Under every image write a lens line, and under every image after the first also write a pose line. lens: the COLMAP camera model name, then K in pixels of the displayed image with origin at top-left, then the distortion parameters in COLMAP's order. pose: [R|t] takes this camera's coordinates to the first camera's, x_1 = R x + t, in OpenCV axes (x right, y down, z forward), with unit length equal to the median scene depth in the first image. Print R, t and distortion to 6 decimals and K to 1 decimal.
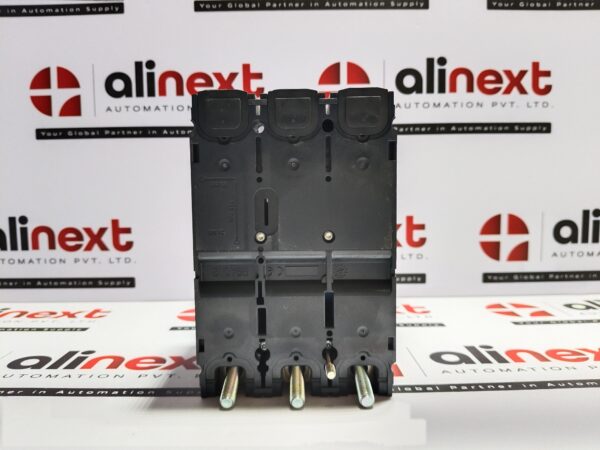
lens RADIAL K [[459.4, 0, 300.0], [0, 459.4, 225.0], [0, 0, 1]] dist [-0.010873, -0.054723]
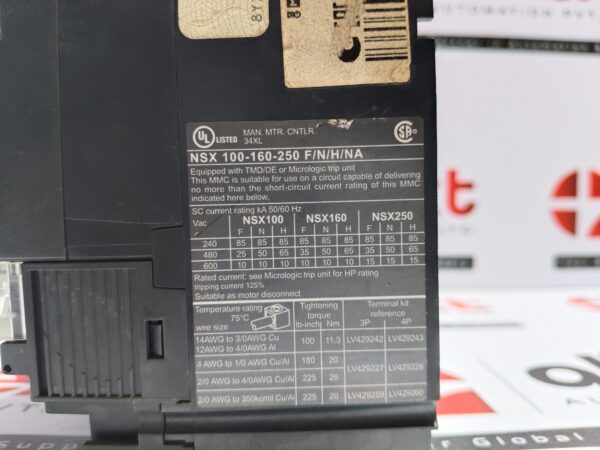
lens RADIAL K [[483.3, 0, 291.2], [0, 483.3, 233.4], [0, 0, 1]] dist [-0.082973, -0.000932]
pose [[0.999975, 0.005950, 0.003796, 0.000460], [-0.005870, 0.999772, -0.020519, 0.092080], [-0.003917, 0.020496, 0.999782, 0.303861]]
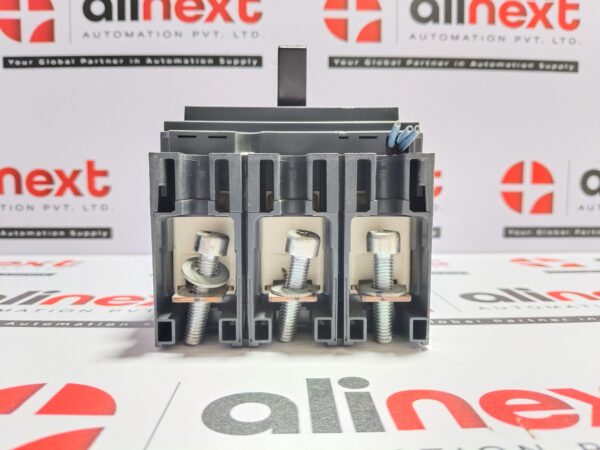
lens RADIAL K [[467.6, 0, 300.0], [0, 467.6, 225.0], [0, 0, 1]] dist [-0.051944, -0.006251]
pose [[0.999648, 0.010656, 0.024279, -0.022918], [-0.010641, 0.999943, -0.000762, 0.110161], [-0.024286, 0.000503, 0.999705, 0.106057]]
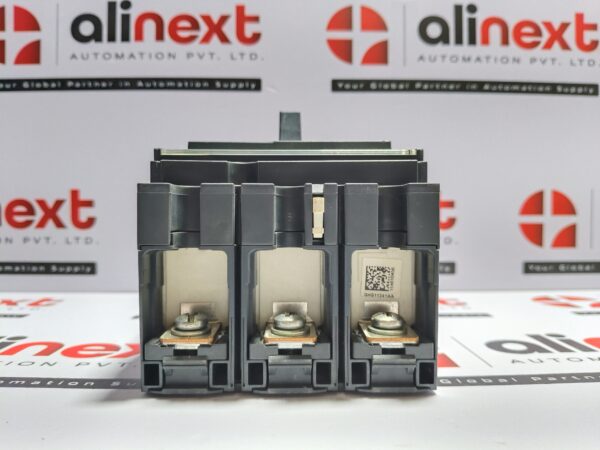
lens RADIAL K [[470.3, 0, 300.0], [0, 470.3, 225.0], [0, 0, 1]] dist [-0.054835, -0.004491]
pose [[0.999740, 0.012511, 0.019059, -0.019790], [-0.011224, 0.997744, -0.066190, 0.102487], [-0.019844, 0.065959, 0.997625, 0.177726]]
